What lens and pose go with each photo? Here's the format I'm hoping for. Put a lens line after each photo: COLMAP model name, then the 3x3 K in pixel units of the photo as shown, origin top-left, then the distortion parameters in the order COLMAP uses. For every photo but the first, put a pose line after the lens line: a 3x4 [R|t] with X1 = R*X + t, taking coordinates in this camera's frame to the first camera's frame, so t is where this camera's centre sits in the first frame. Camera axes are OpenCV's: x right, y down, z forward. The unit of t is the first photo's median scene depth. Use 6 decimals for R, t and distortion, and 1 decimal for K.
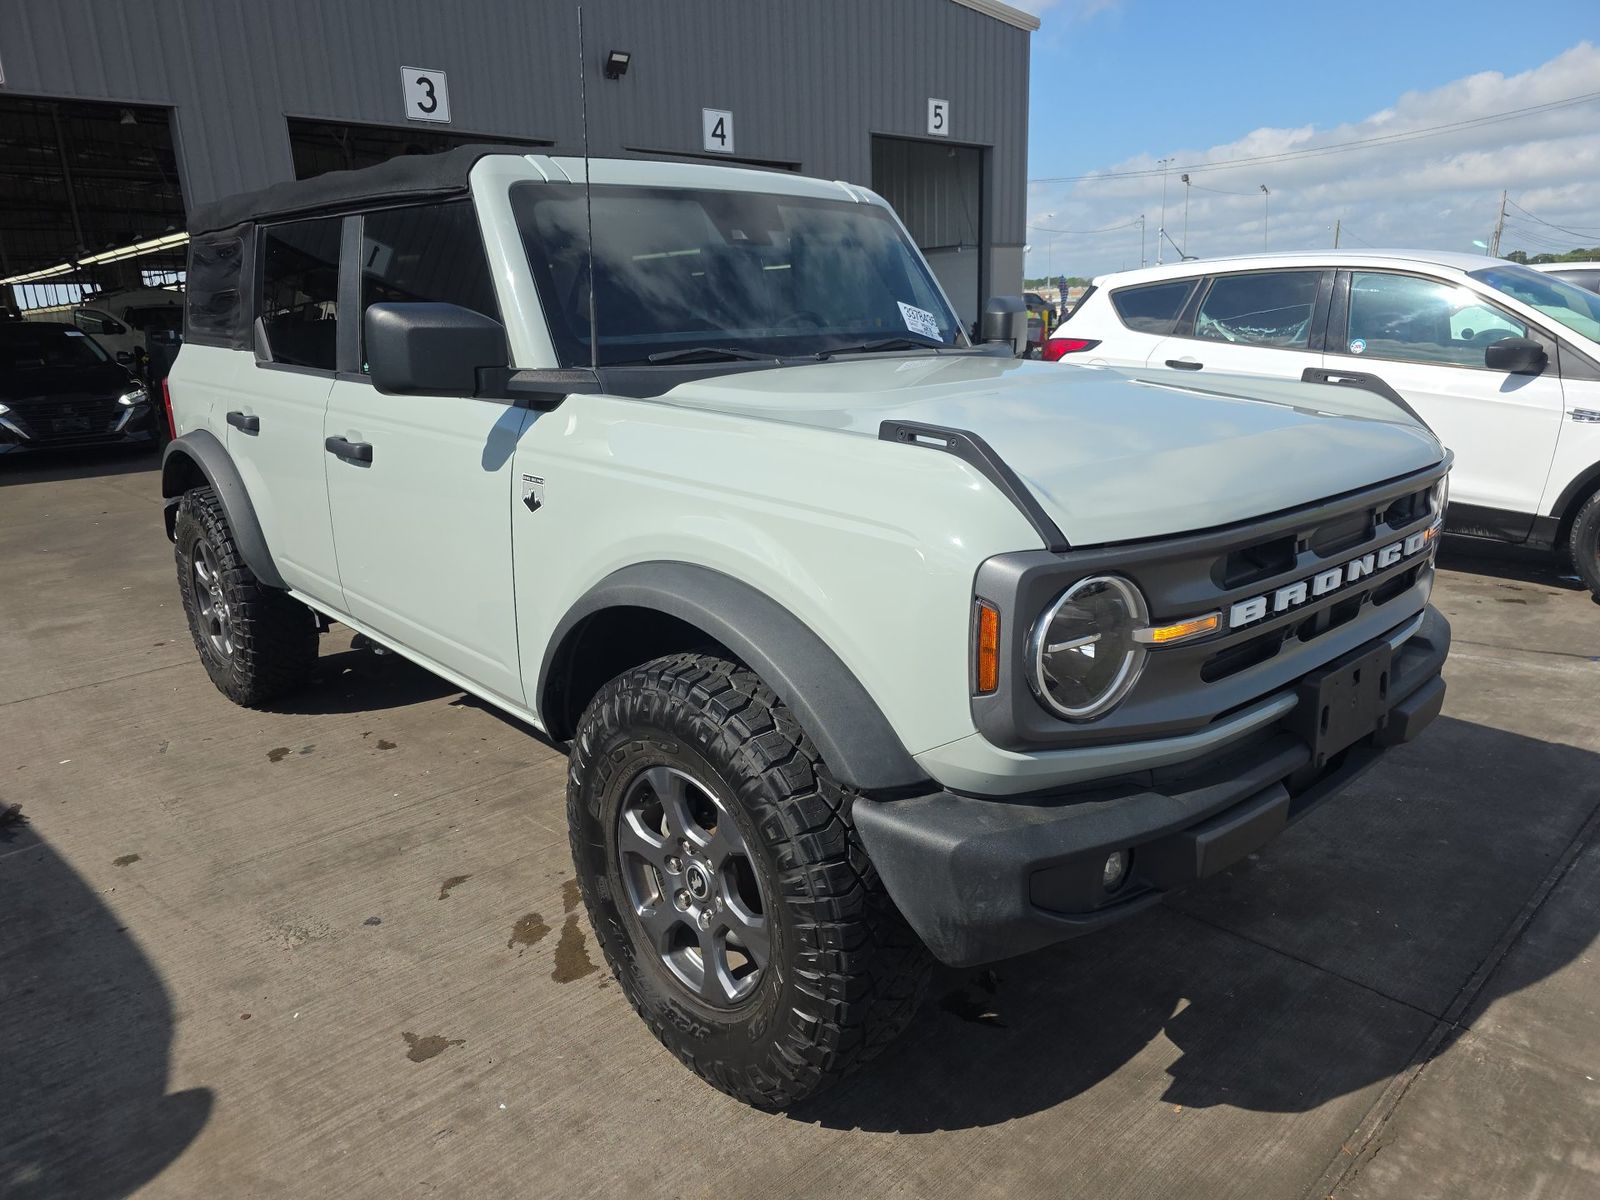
lens RADIAL K [[1093.6, 0, 792.5], [0, 1093.6, 611.4], [0, 0, 1]] dist [0.026636, -0.016567]
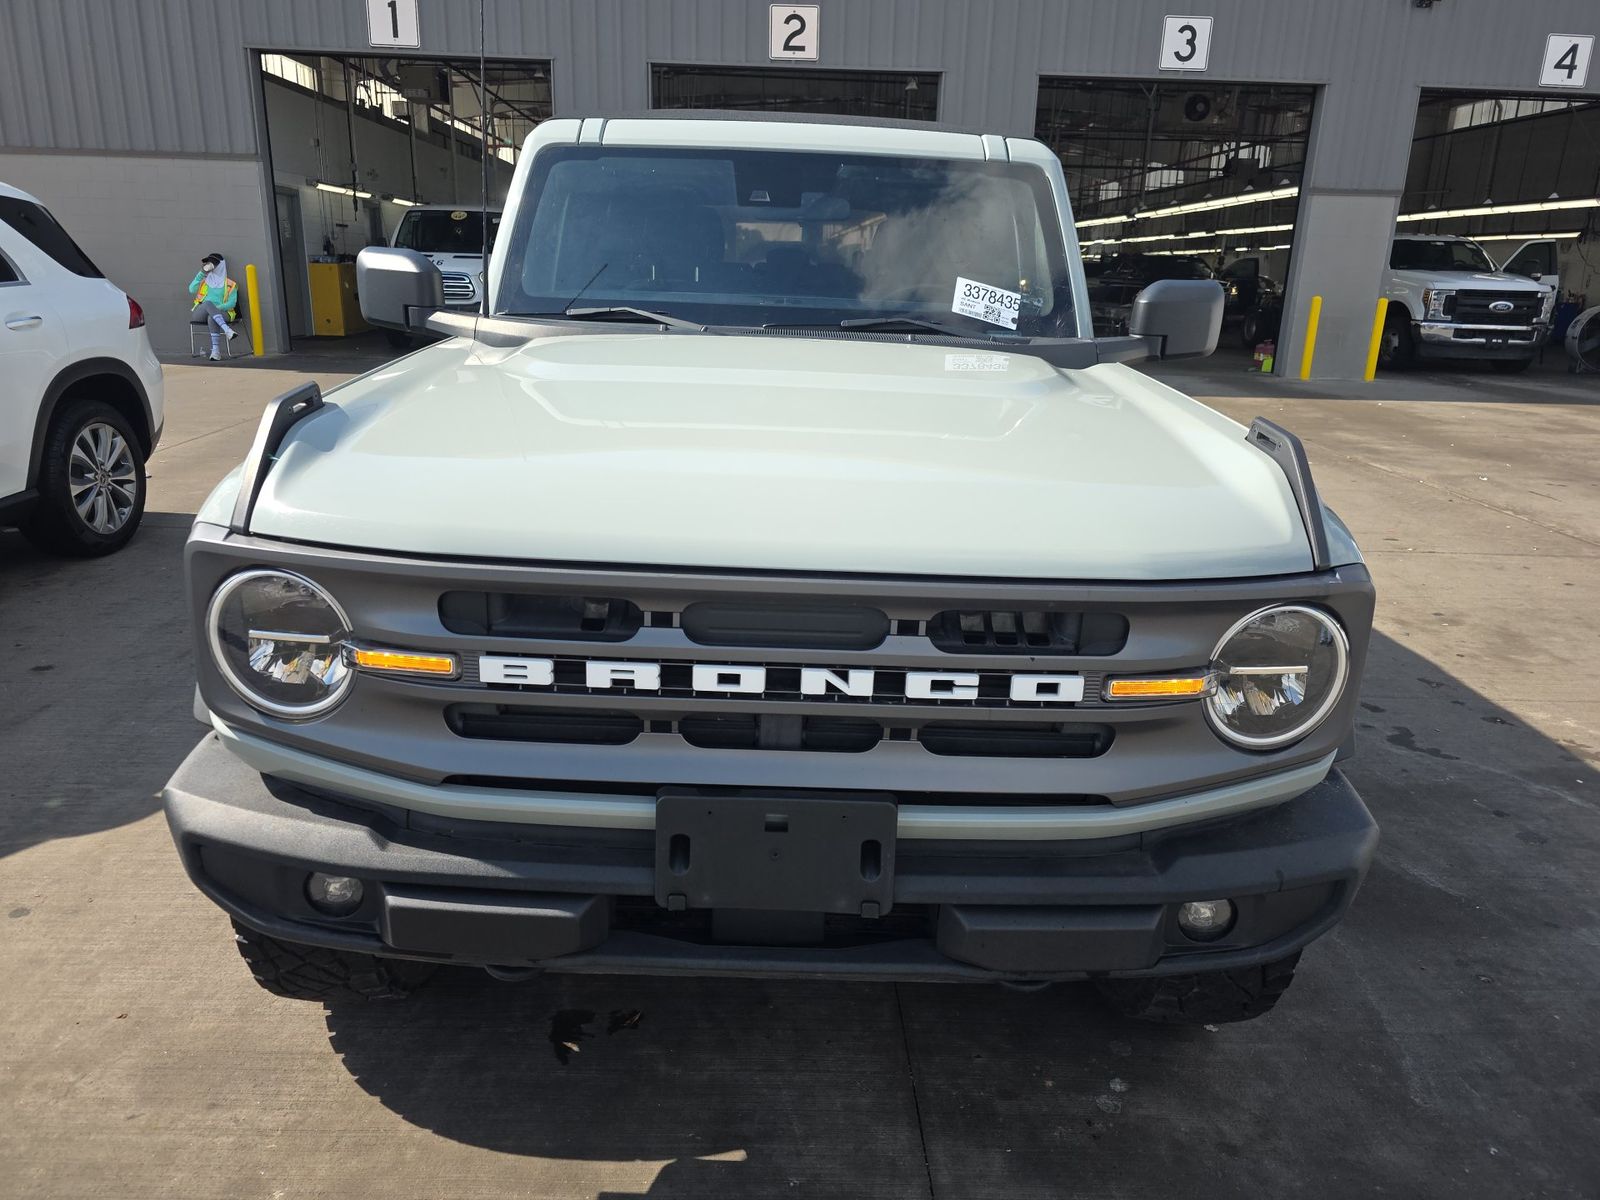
lens RADIAL K [[1093.6, 0, 788.1], [0, 1093.6, 593.8], [0, 0, 1]] dist [0.026636, -0.016567]
pose [[0.743499, 0.245150, -0.622182, 0.534544], [-0.230110, 0.967355, 0.106175, -0.094965], [0.627900, 0.064229, 0.775639, 0.245675]]
